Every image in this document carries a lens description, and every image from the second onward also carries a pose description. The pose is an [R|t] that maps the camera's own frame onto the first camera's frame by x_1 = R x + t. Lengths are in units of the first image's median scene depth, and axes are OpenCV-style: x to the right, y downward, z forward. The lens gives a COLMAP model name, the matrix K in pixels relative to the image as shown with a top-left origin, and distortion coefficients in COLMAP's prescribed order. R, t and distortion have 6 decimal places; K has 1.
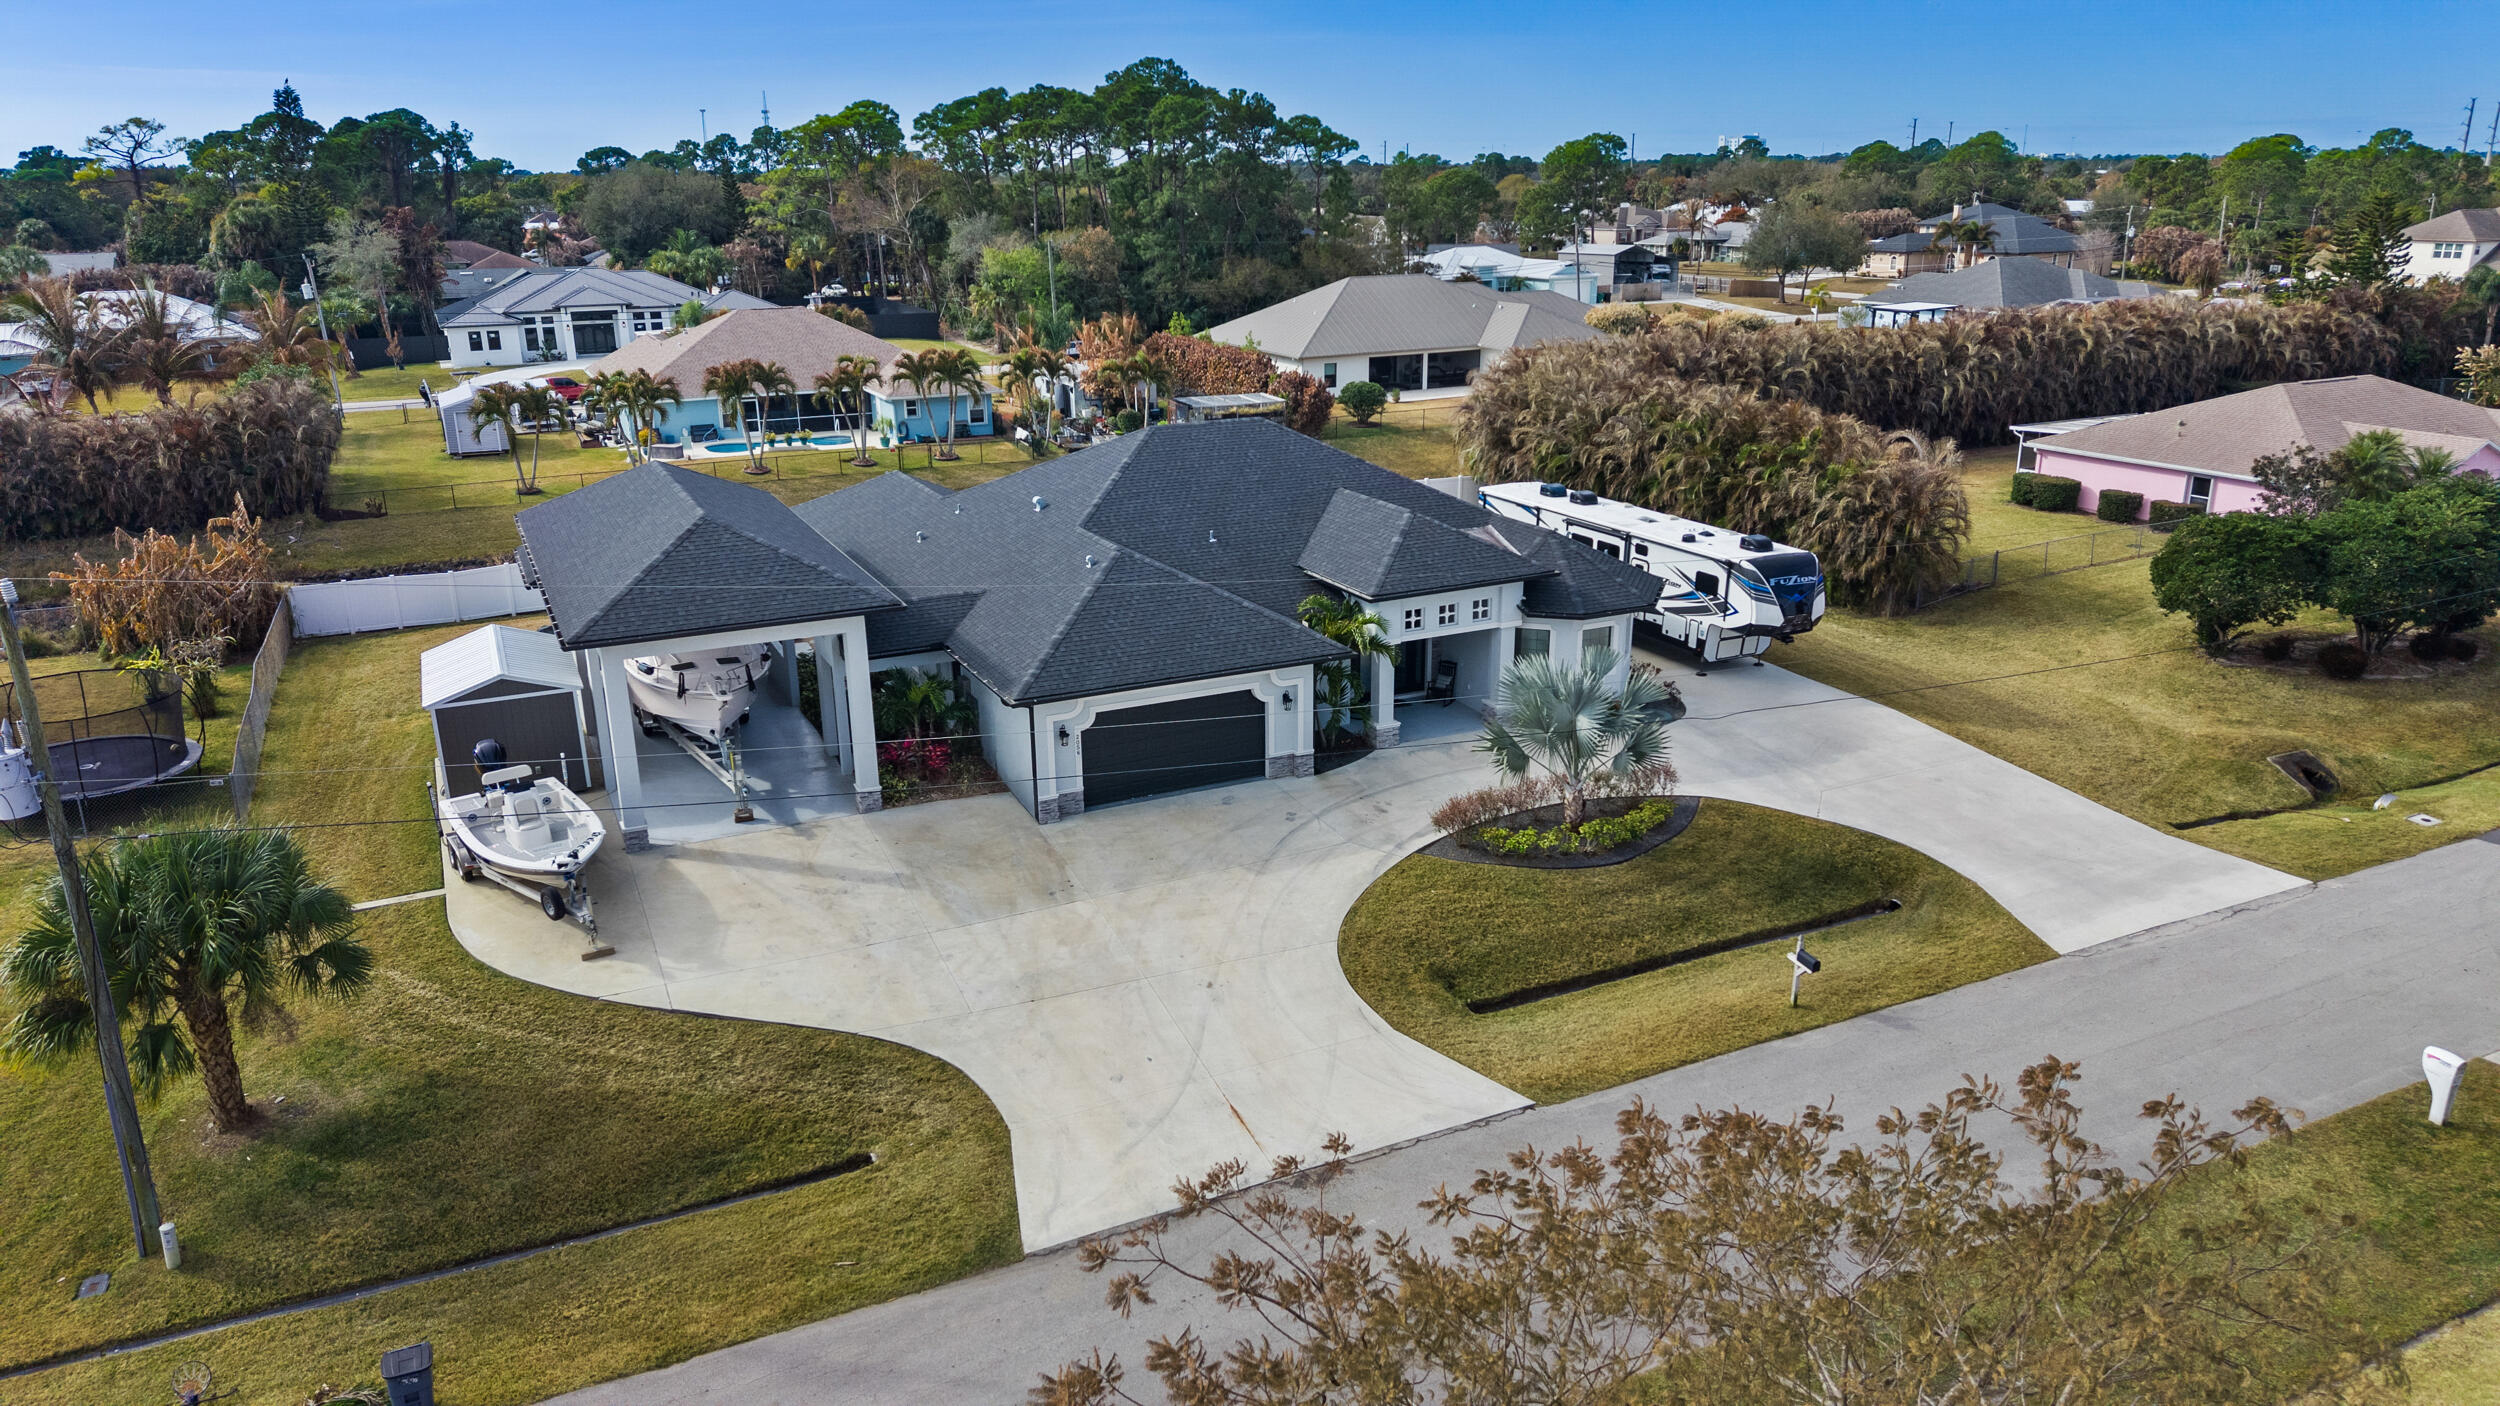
lens RADIAL K [[1672.2, 0, 1250.0], [0, 1672.2, 703.0], [0, 0, 1]] dist [0.075900, -0.101593]
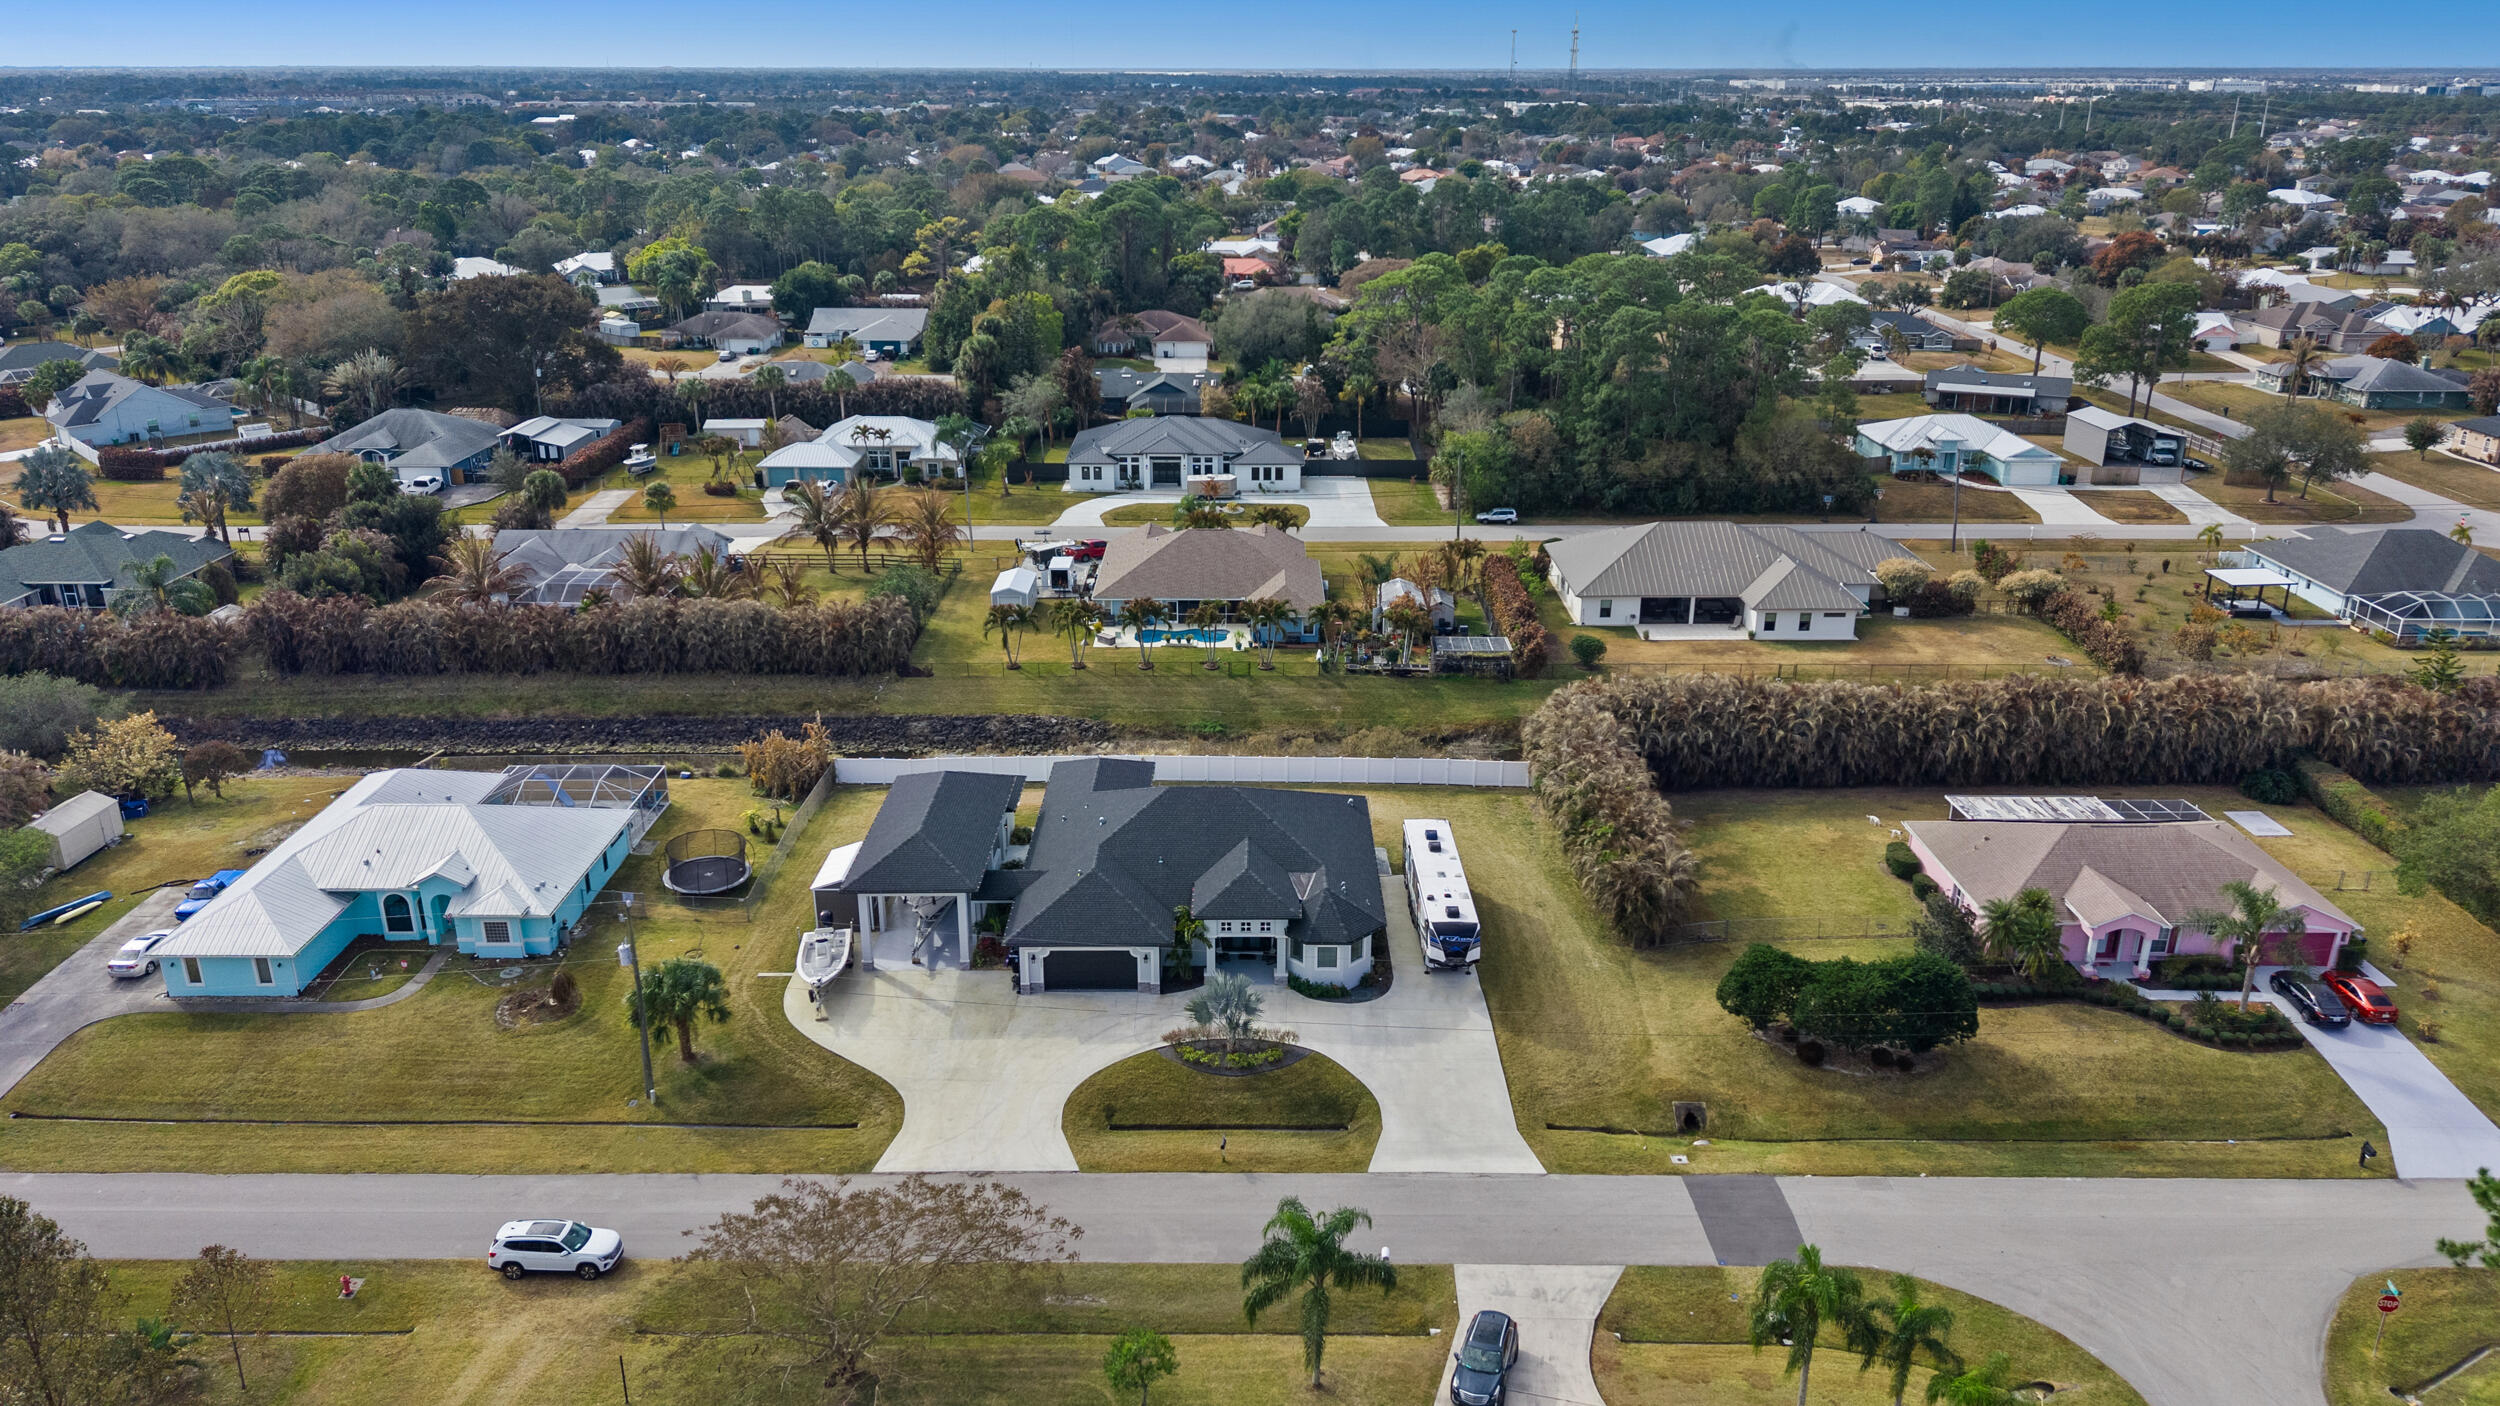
lens RADIAL K [[1757.6, 0, 1250.0], [0, 1757.6, 703.0], [0, 0, 1]] dist [0.136544, -0.256772]
pose [[0.897668, 0.163472, -0.409230, 0.922152], [-0.143676, 0.986475, 0.078899, -0.475444], [0.416593, -0.012028, 0.909014, -0.894799]]
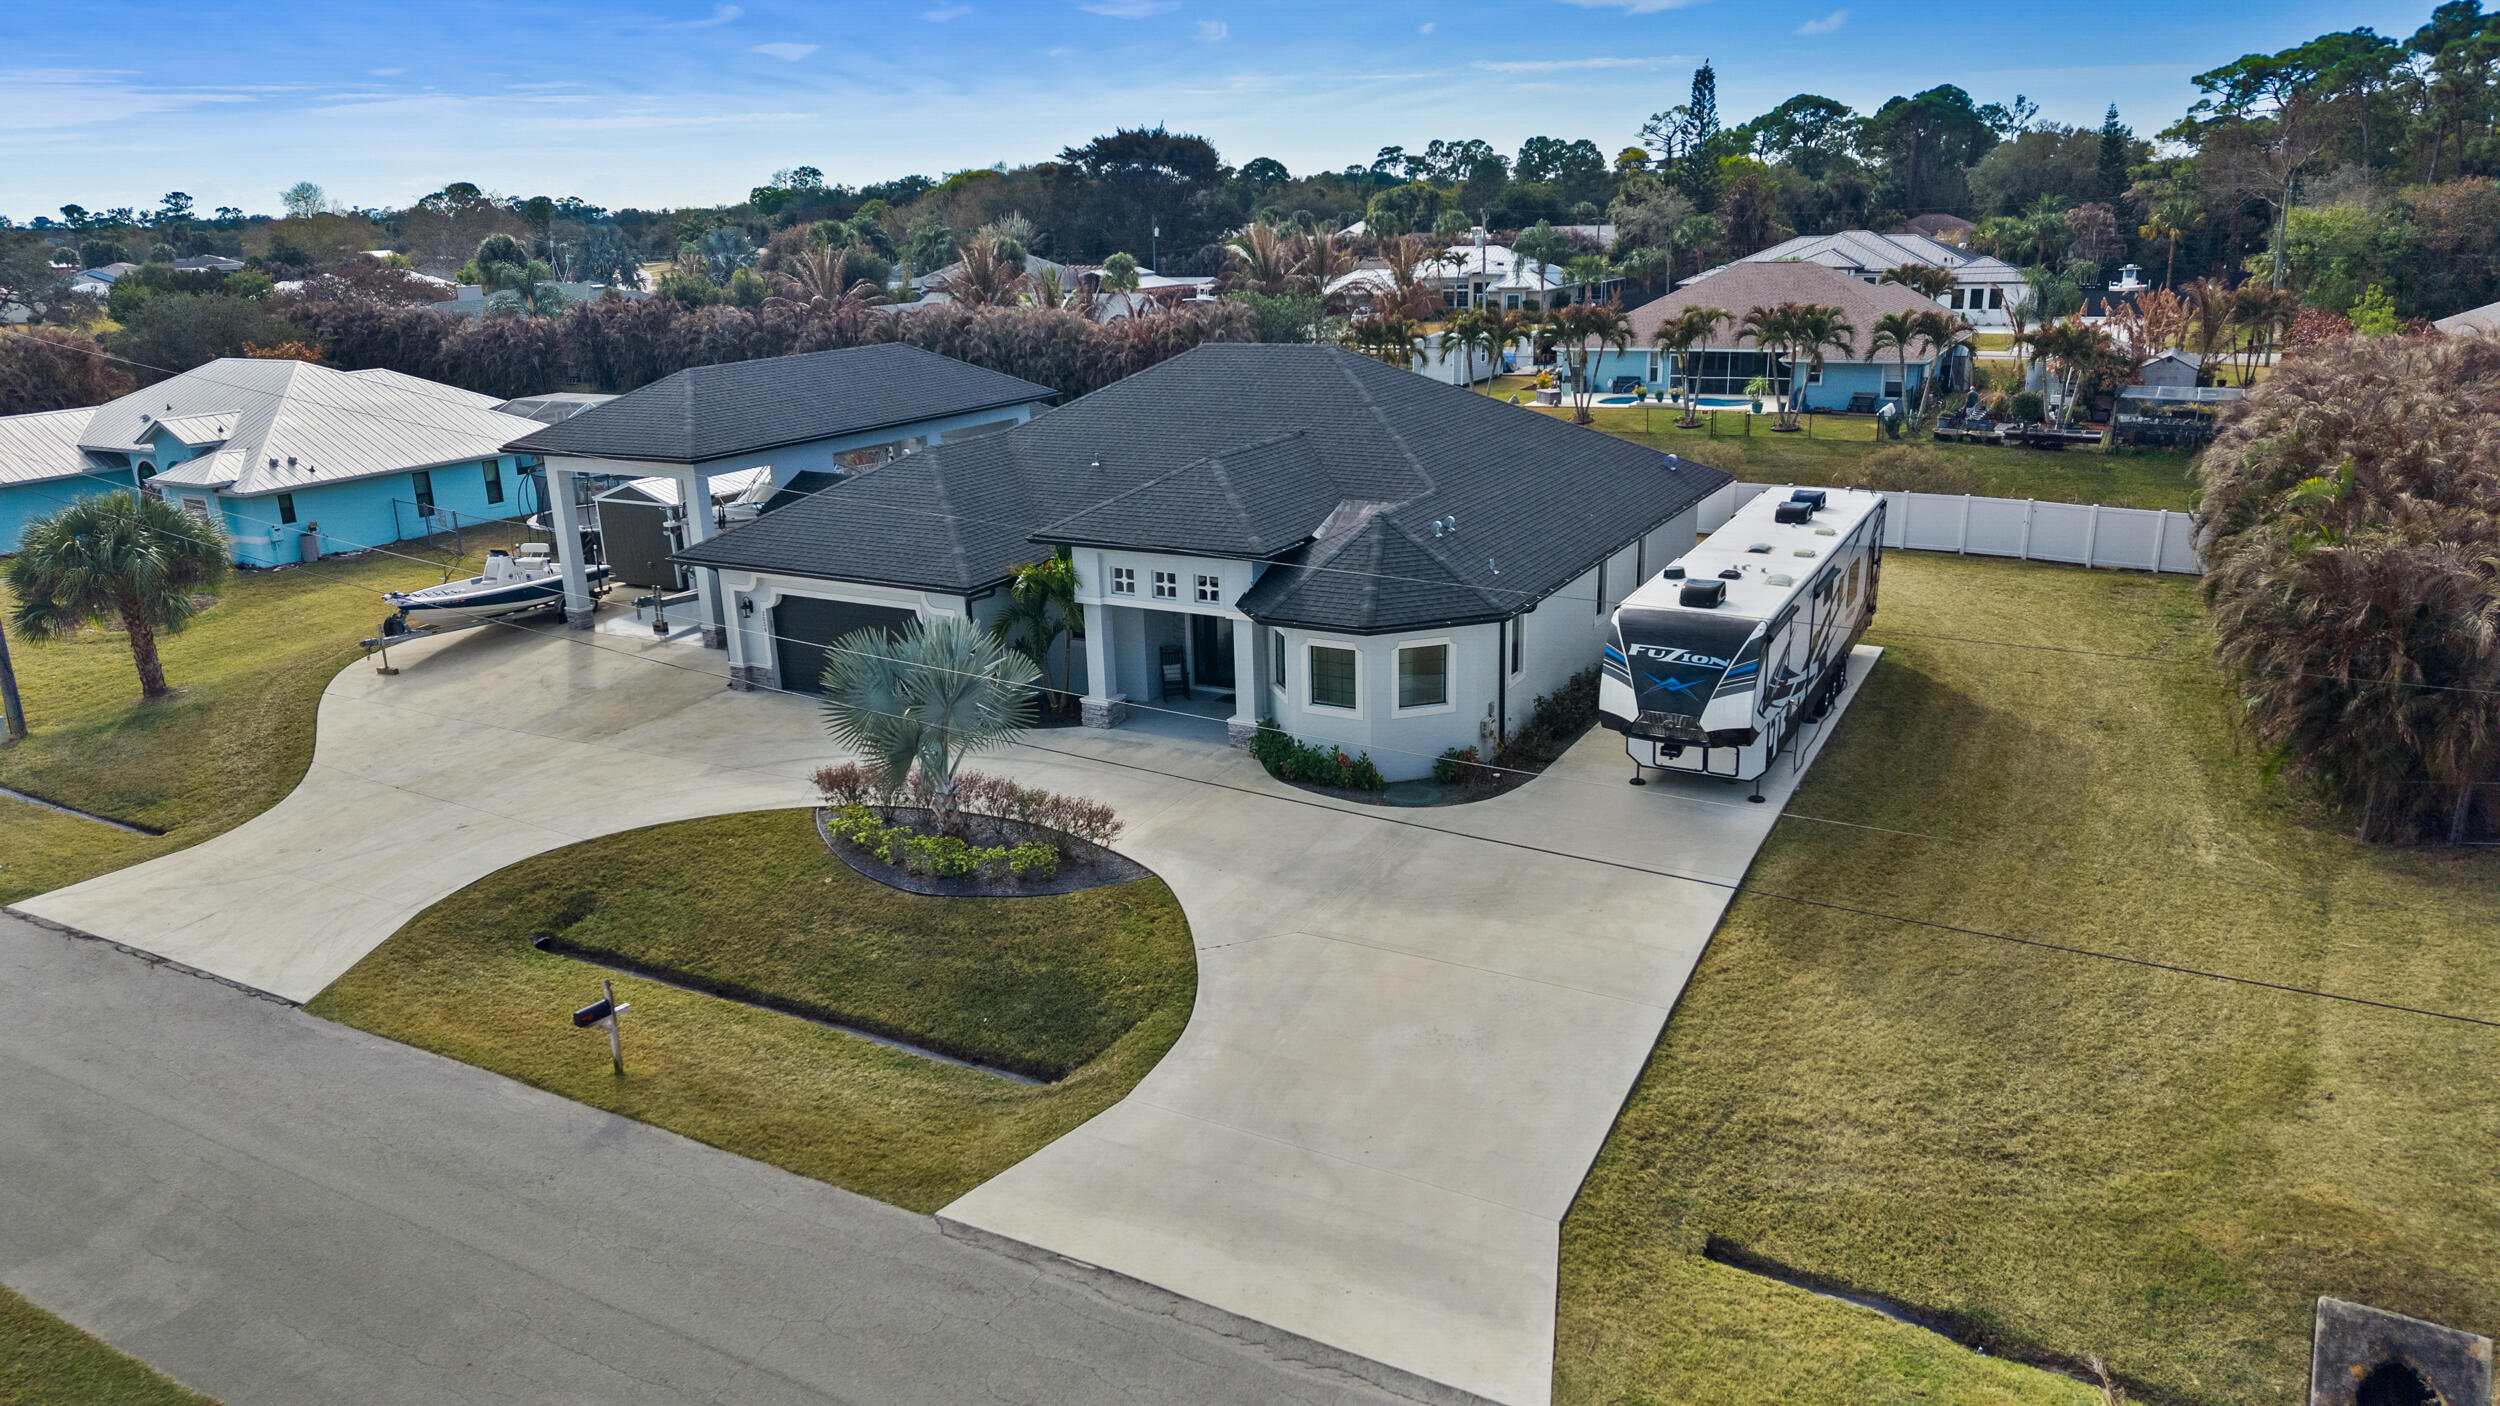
lens RADIAL K [[1677.4, 0, 1250.0], [0, 1677.4, 703.0], [0, 0, 1]] dist [0.043434, -0.044495]
pose [[0.569520, 0.229578, -0.789266, 0.765003], [-0.226651, 0.966840, 0.117683, -0.098692], [0.790111, 0.111865, 0.602669, 0.546823]]
